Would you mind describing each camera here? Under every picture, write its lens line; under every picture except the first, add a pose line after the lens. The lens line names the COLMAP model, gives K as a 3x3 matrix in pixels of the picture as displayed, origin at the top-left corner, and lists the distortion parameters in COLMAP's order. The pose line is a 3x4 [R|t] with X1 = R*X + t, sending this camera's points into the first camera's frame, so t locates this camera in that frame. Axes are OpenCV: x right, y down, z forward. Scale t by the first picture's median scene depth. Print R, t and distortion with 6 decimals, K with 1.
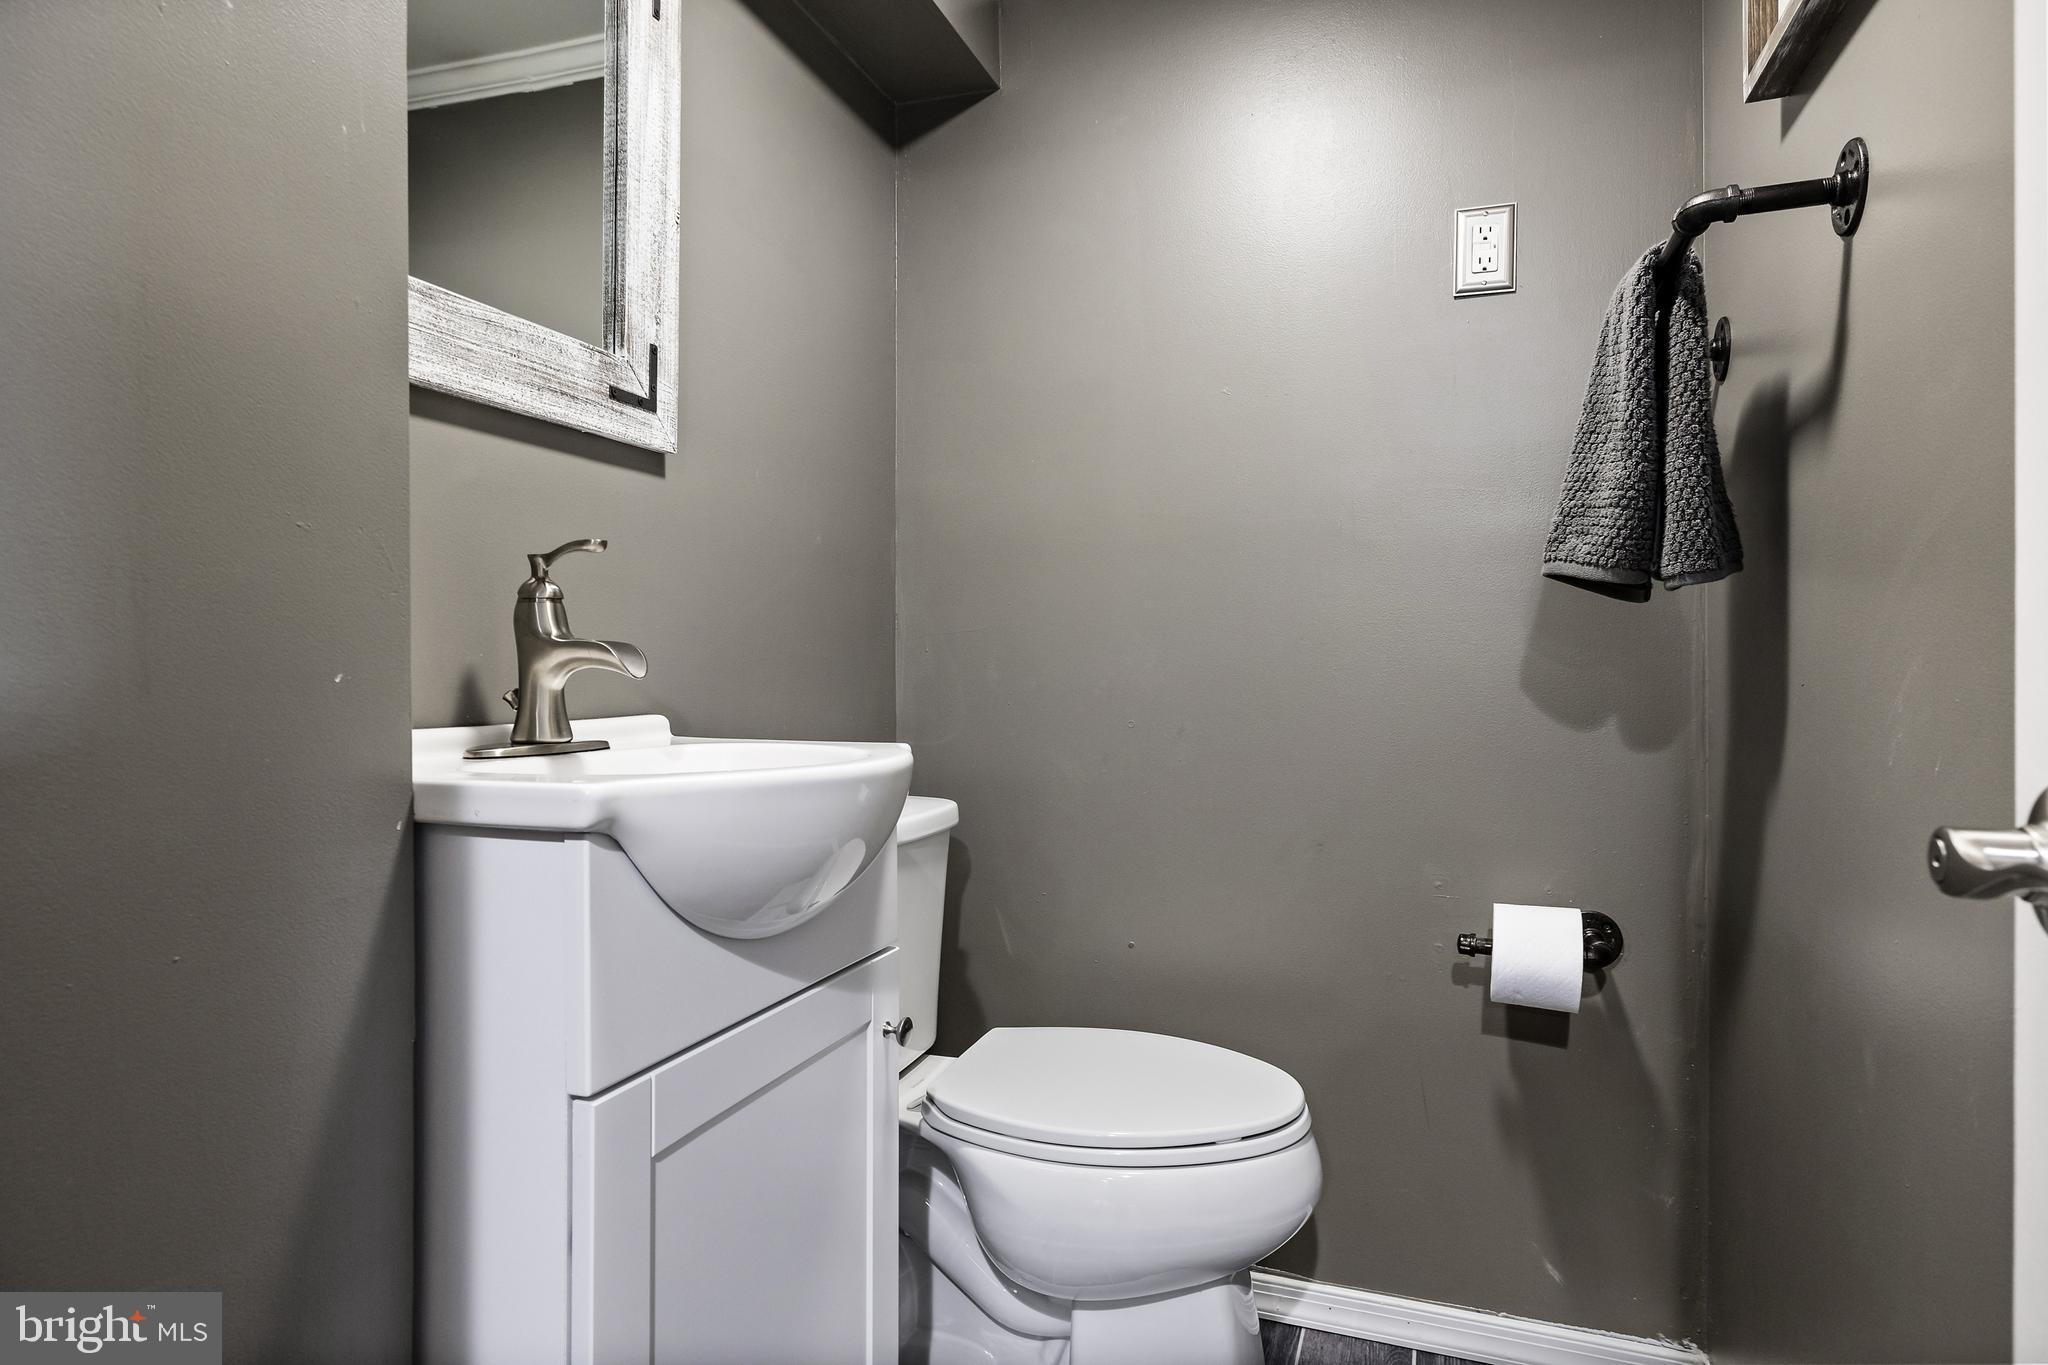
lens RADIAL K [[1117.0, 0, 1022.0], [0, 1117.0, 676.5], [0, 0, 1]] dist [-0.007353, 0.003381]
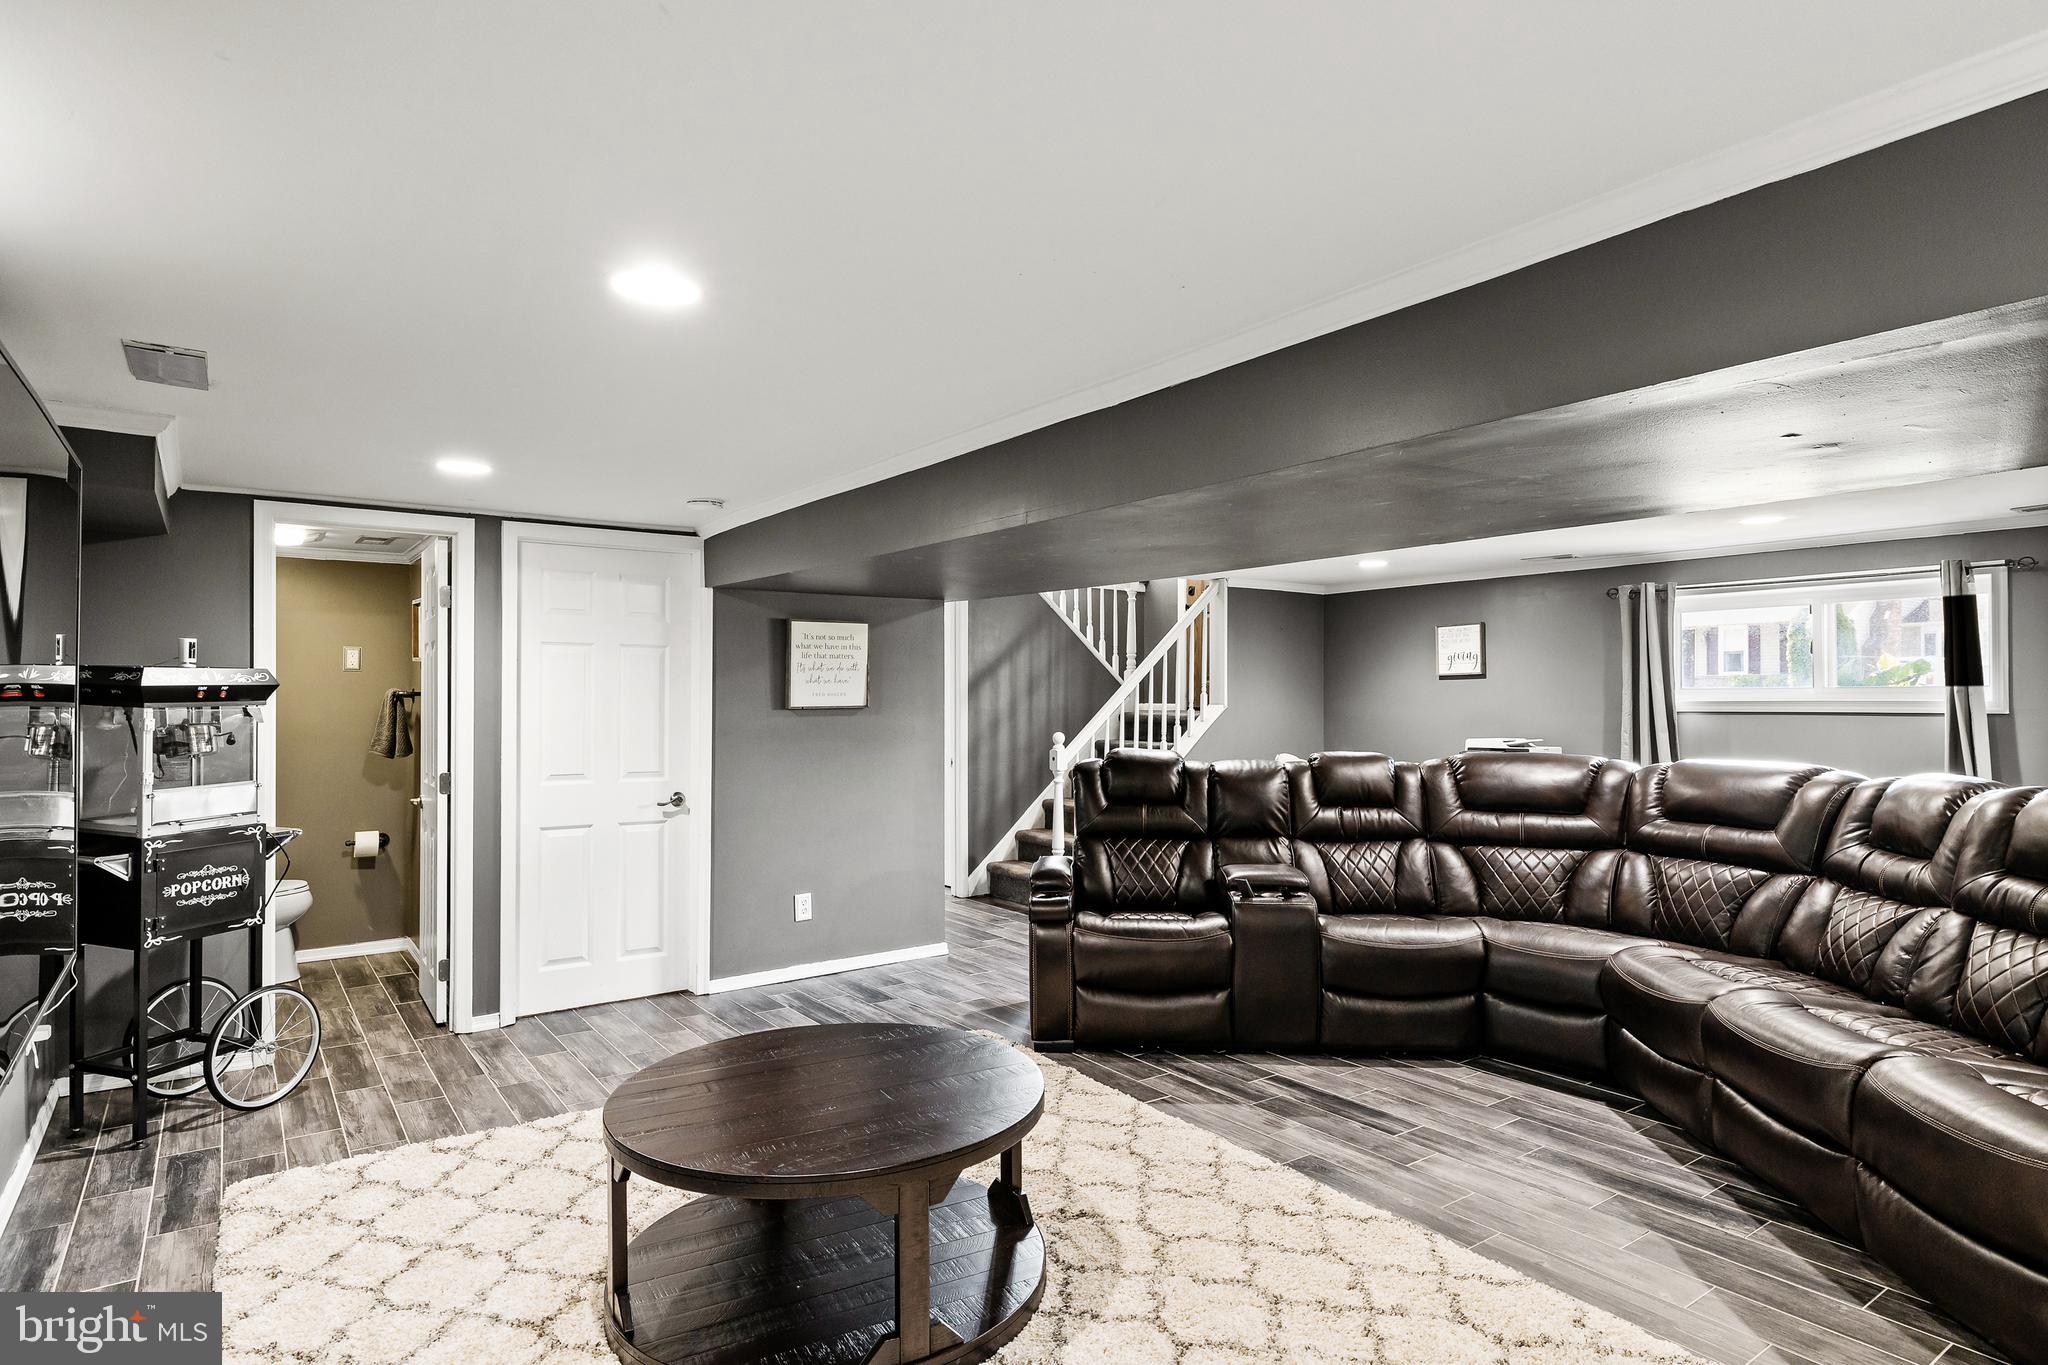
lens RADIAL K [[1117.0, 0, 1028.0], [0, 1117.0, 677.1], [0, 0, 1]] dist [-0.007353, 0.003381]
pose [[0.555891, 0.012645, 0.831159, -1.510513], [0.002696, 0.999852, -0.017014, -0.266663], [-0.831251, 0.011699, 0.555774, -3.118082]]
